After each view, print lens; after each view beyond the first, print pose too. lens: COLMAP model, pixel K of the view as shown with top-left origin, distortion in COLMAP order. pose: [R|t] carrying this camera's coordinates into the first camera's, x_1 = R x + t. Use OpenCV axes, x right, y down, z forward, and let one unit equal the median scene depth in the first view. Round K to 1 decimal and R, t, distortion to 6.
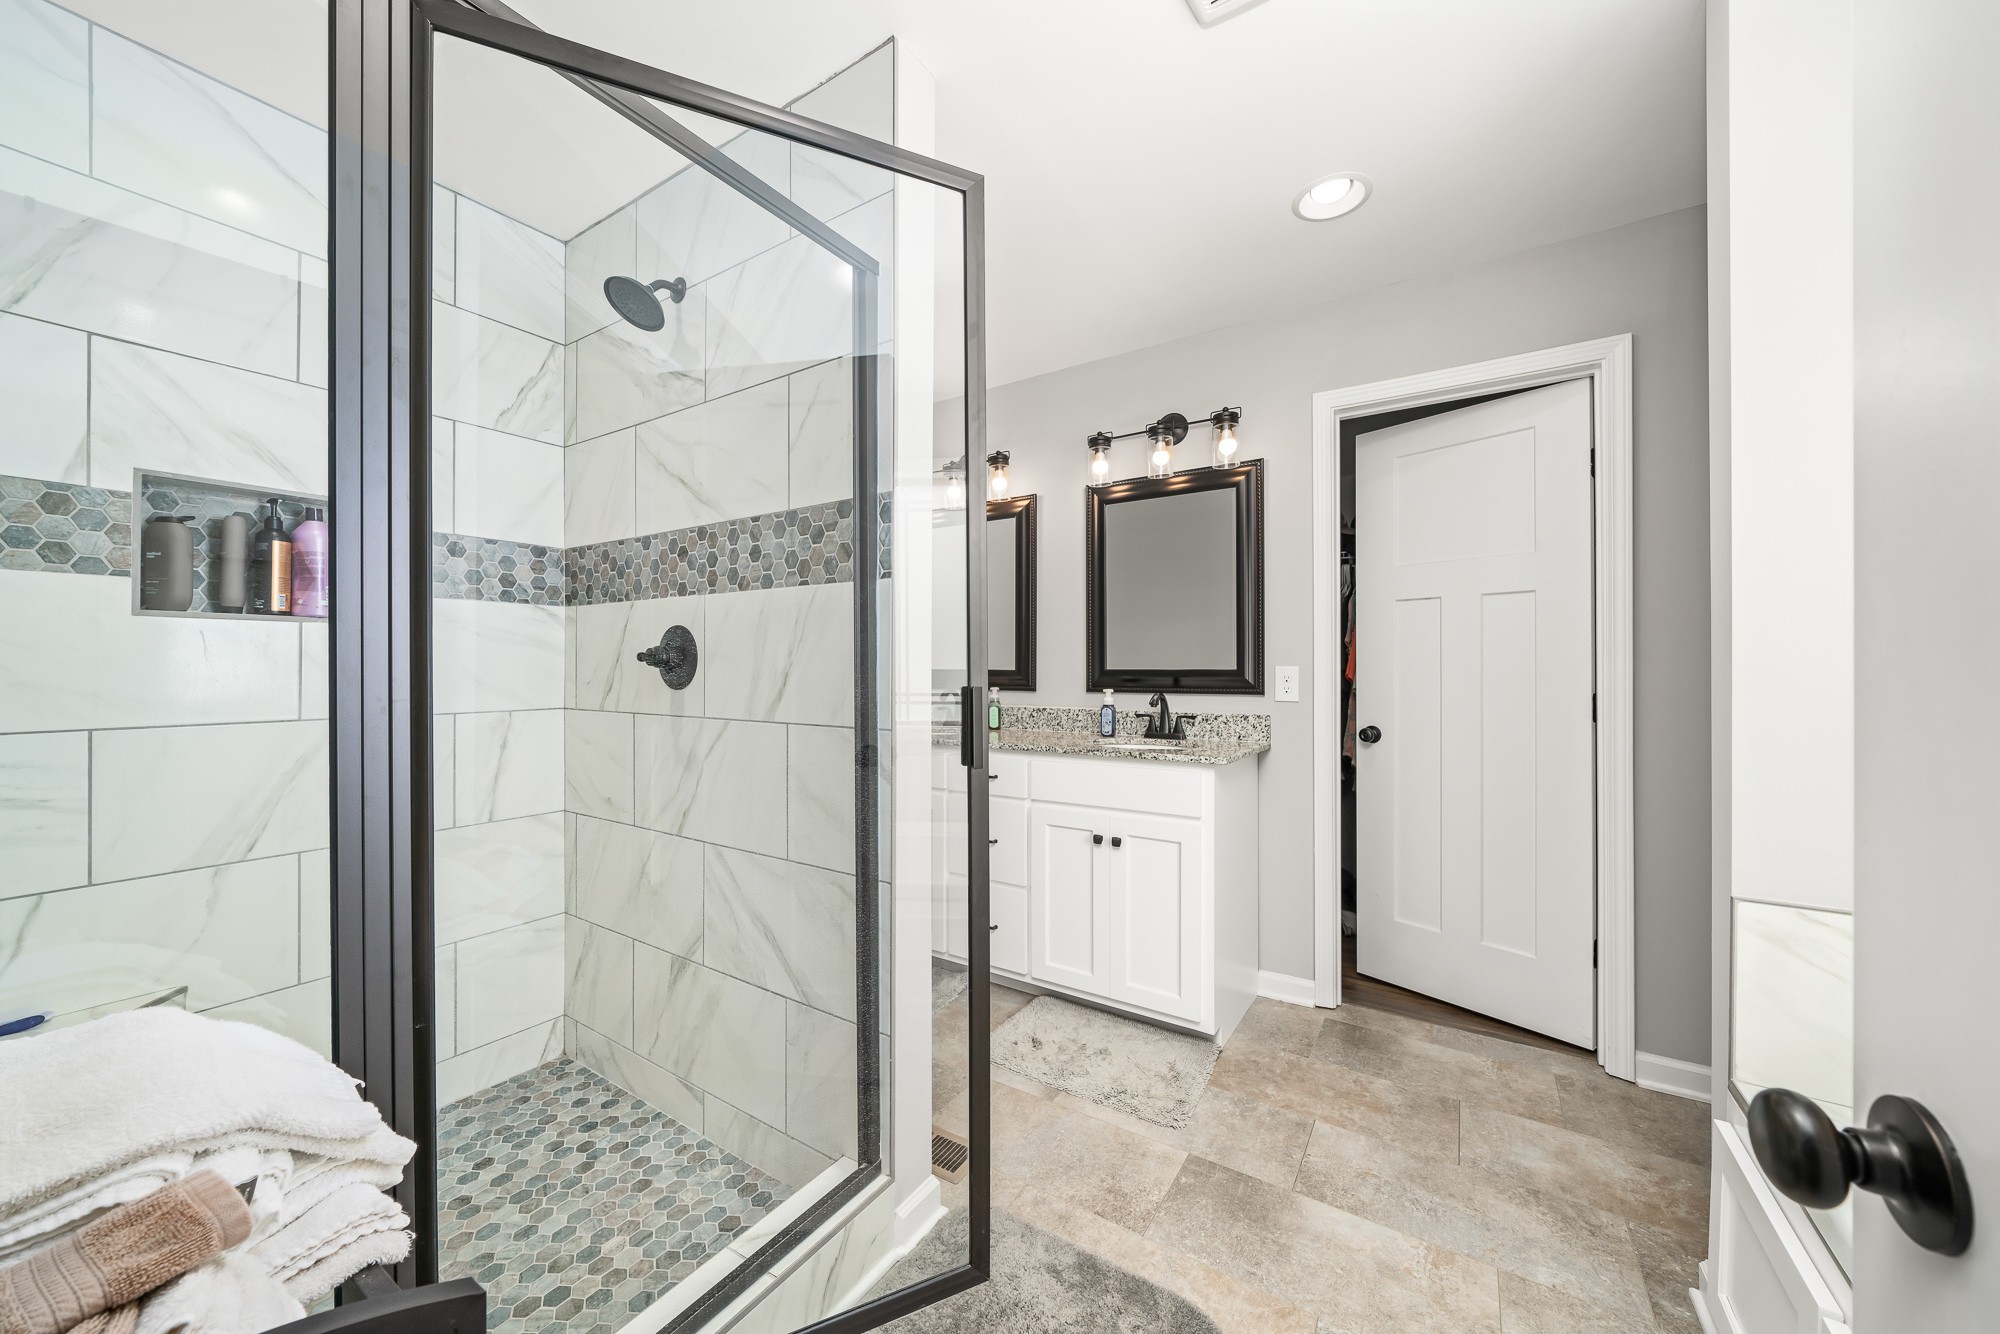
lens RADIAL K [[720.8, 0, 1000.0], [0, 720.8, 667.0], [0, 0, 1]] dist [-0.000413, -0.000009]
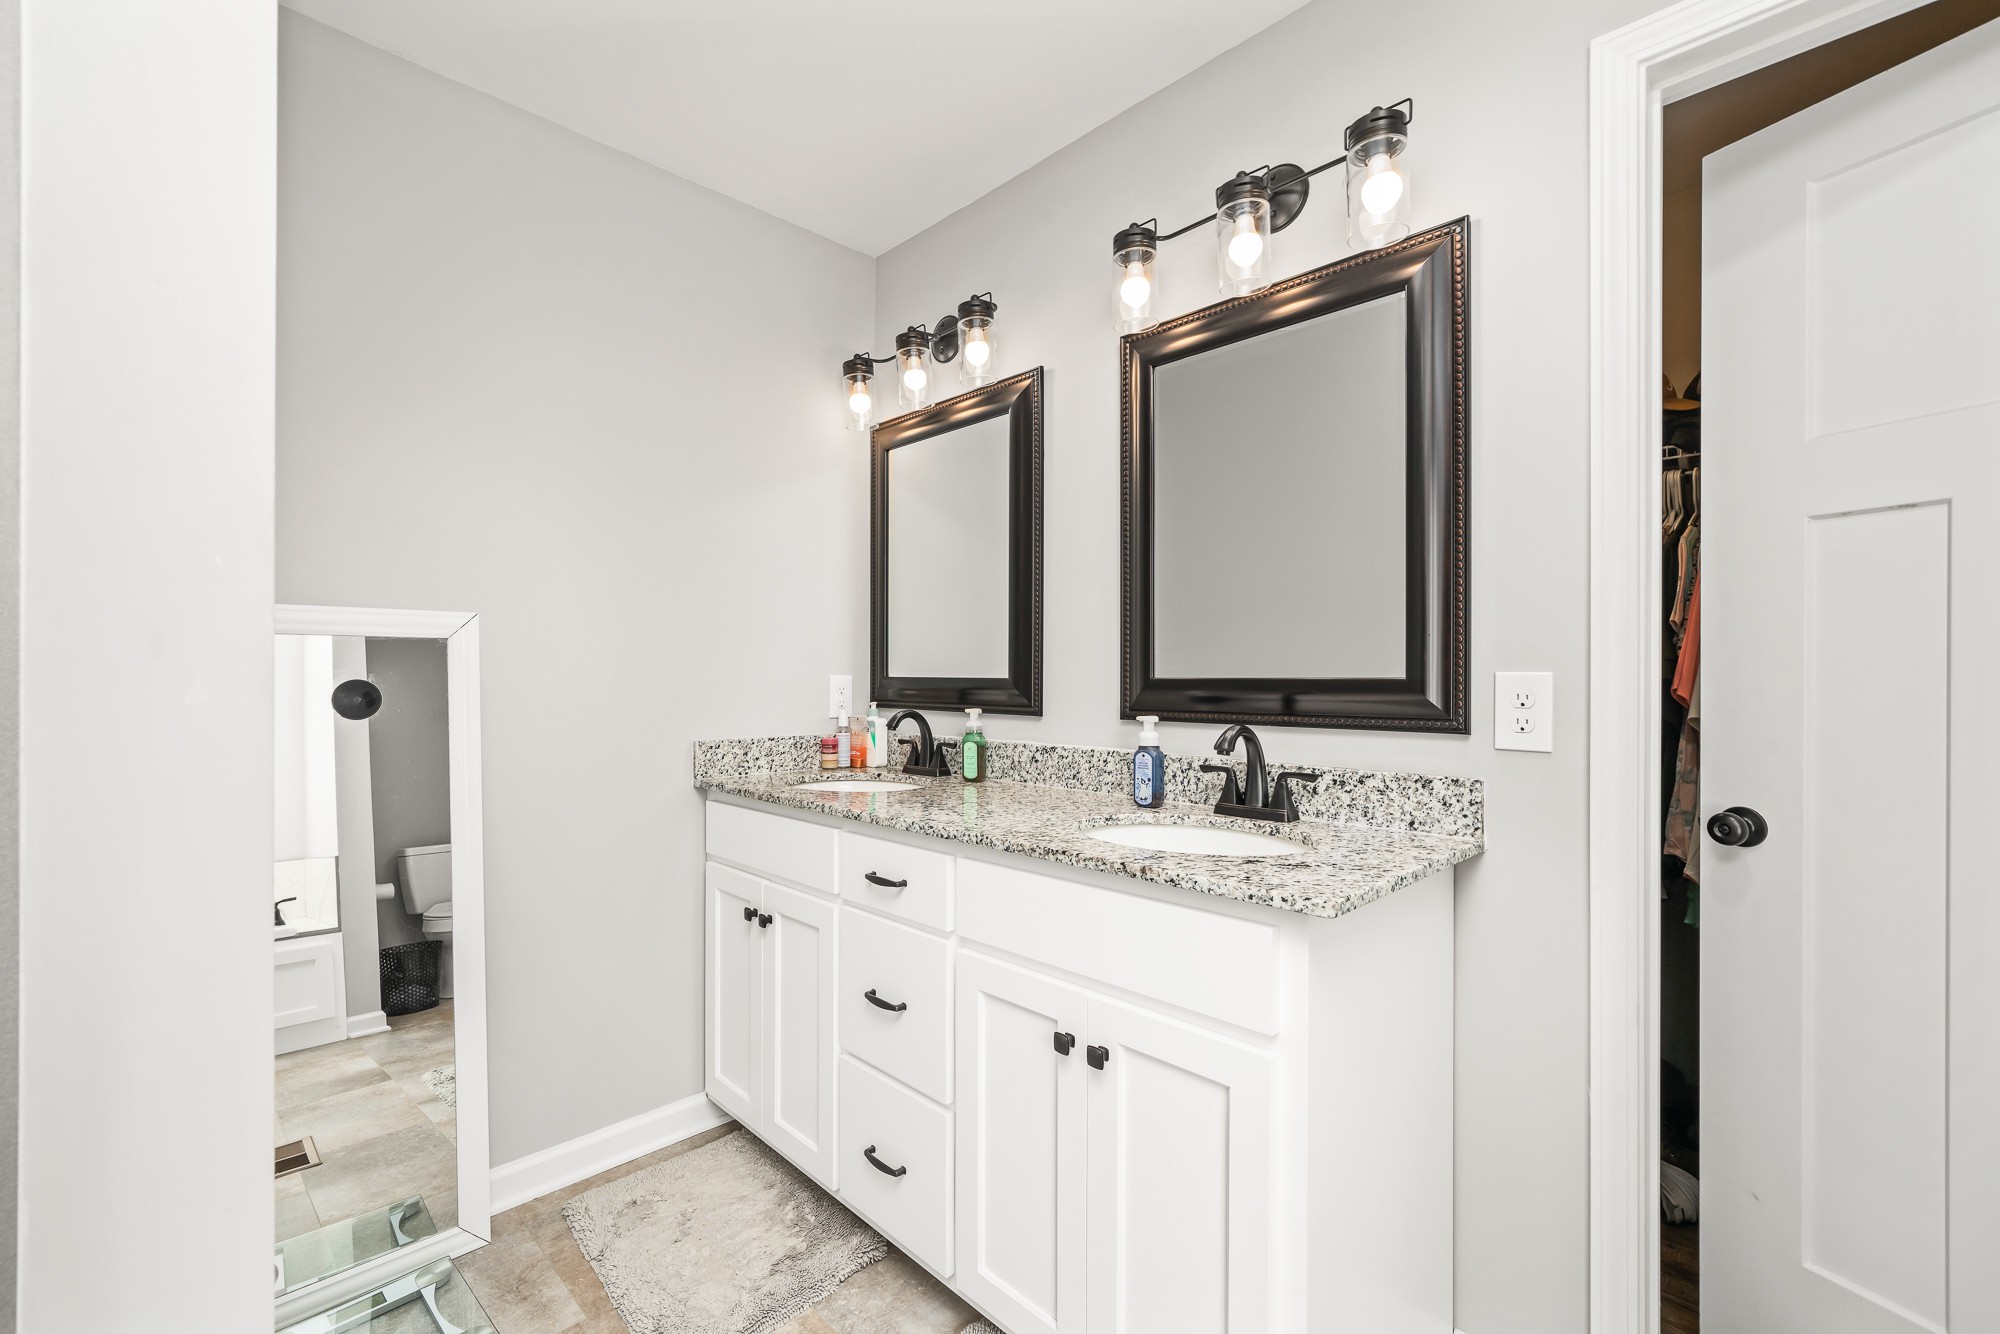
lens RADIAL K [[849.0, 0, 1010.3], [0, 849.0, 675.7], [0, 0, 1]] dist [0.000560, 0.000070]
pose [[0.976982, 0.001514, -0.213317, 0.183221], [-0.000744, 0.999993, 0.003691, -0.000021], [0.213321, -0.003447, 0.976976, 0.383385]]
